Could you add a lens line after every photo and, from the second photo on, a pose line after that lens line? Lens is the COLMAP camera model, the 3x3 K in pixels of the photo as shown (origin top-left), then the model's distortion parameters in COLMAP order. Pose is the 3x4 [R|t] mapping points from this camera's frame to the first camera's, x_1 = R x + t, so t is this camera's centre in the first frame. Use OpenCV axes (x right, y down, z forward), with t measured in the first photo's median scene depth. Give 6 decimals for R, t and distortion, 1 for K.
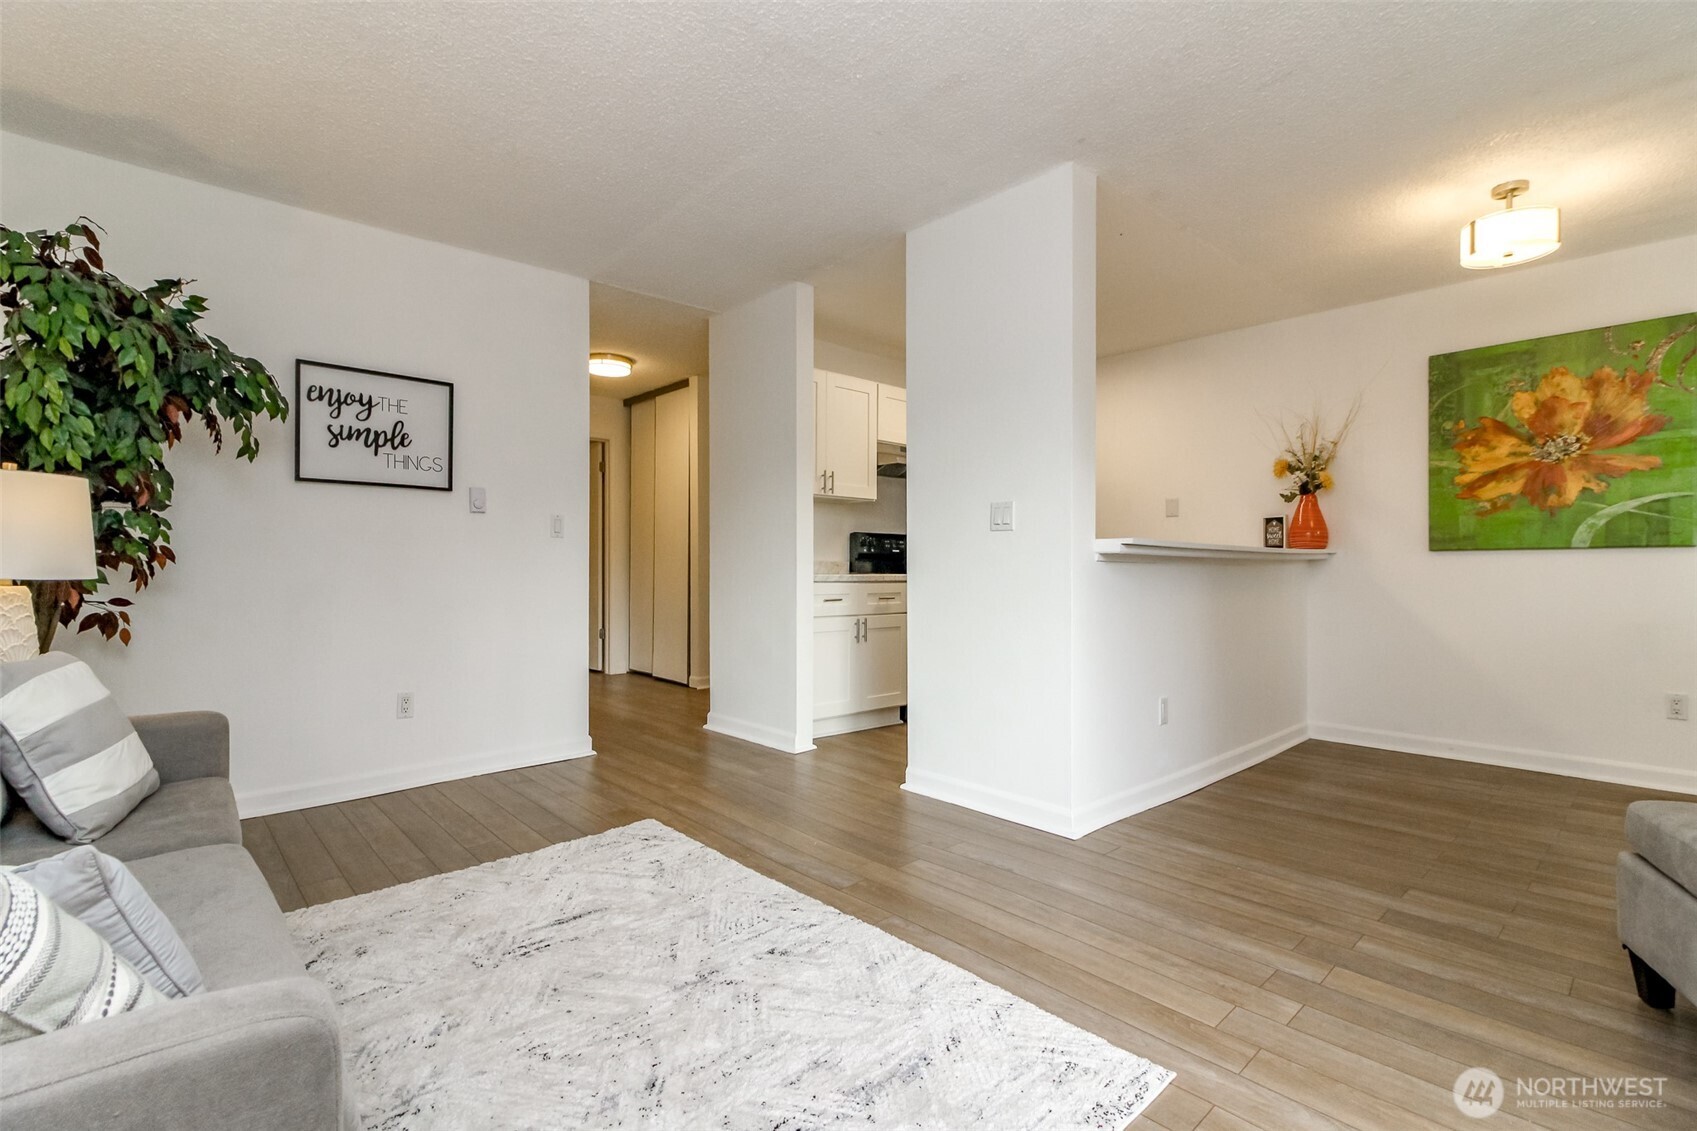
lens RADIAL K [[768.5, 0, 837.2], [0, 768.5, 571.2], [0, 0, 1]] dist [-0.000214, -0.001424]
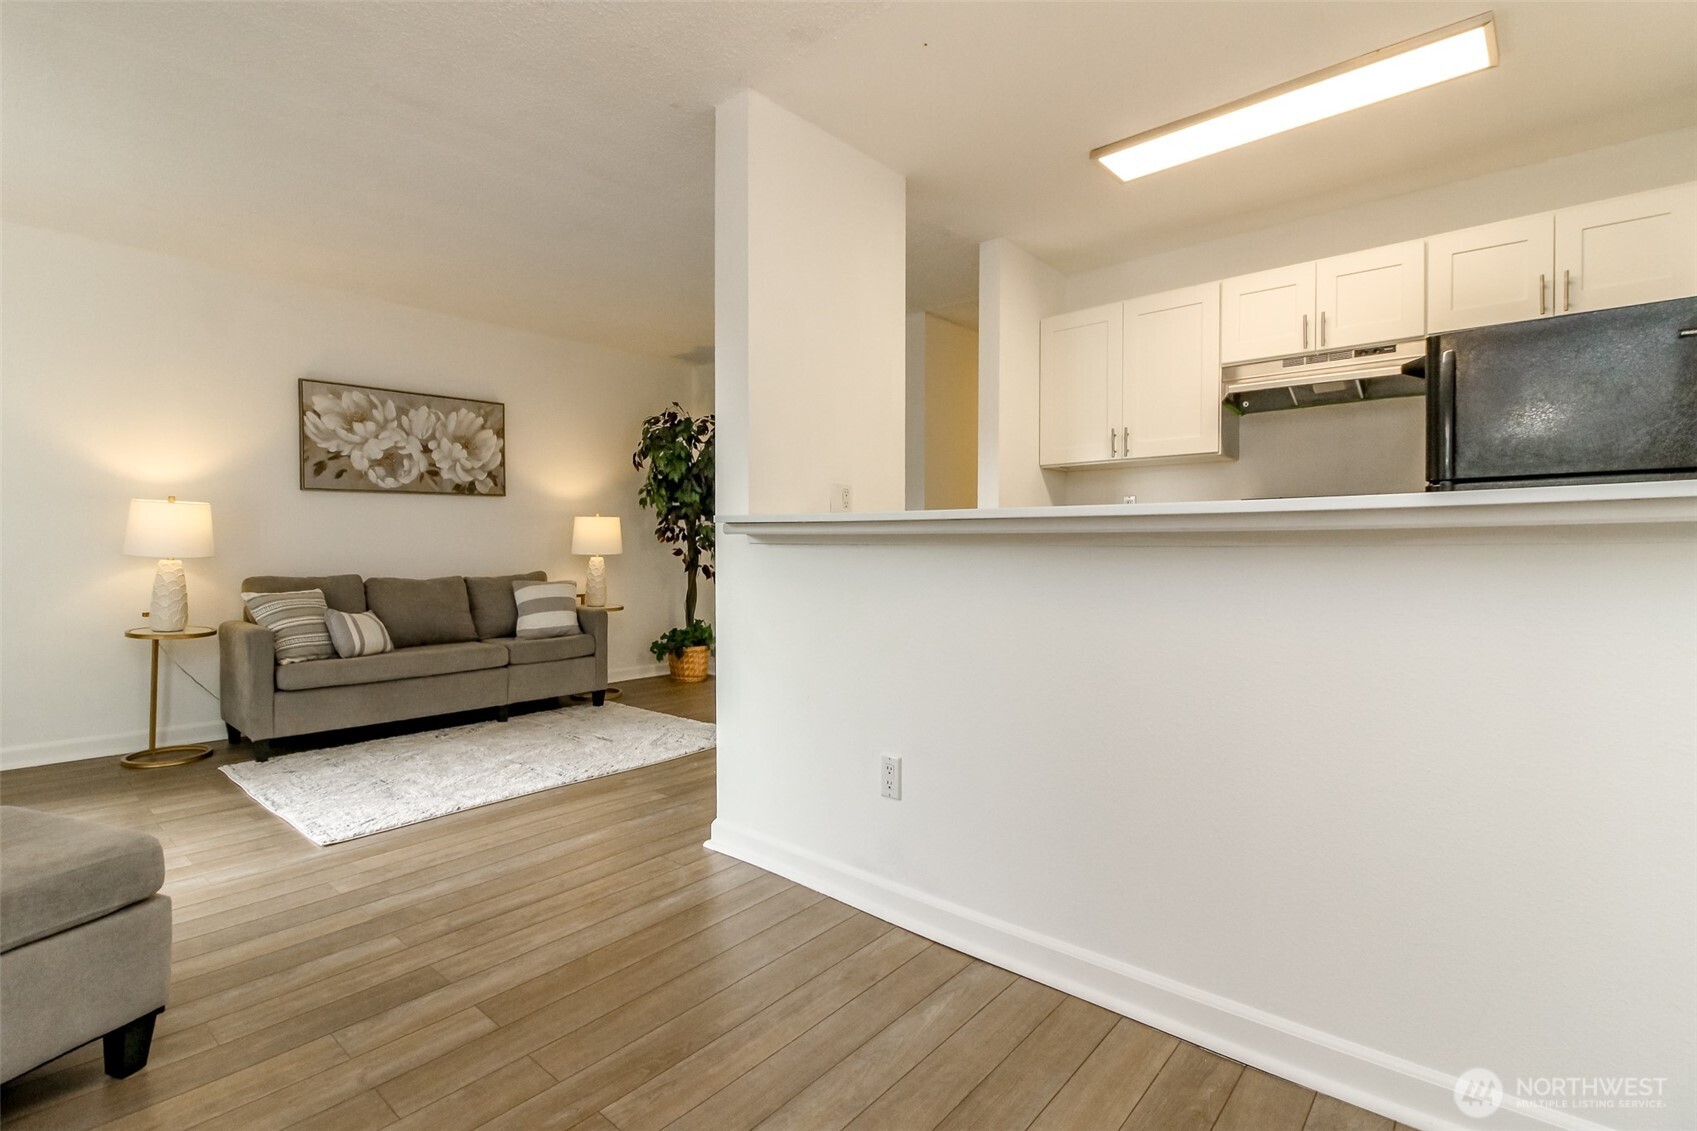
lens RADIAL K [[766.4, 0, 844.0], [0, 766.4, 549.4], [0, 0, 1]] dist [0.025280, -0.018130]
pose [[0.136948, -0.004886, -0.990566, 0.963117], [0.001768, 0.999987, -0.004688, -0.003151], [0.990577, -0.001109, 0.136955, 0.794416]]
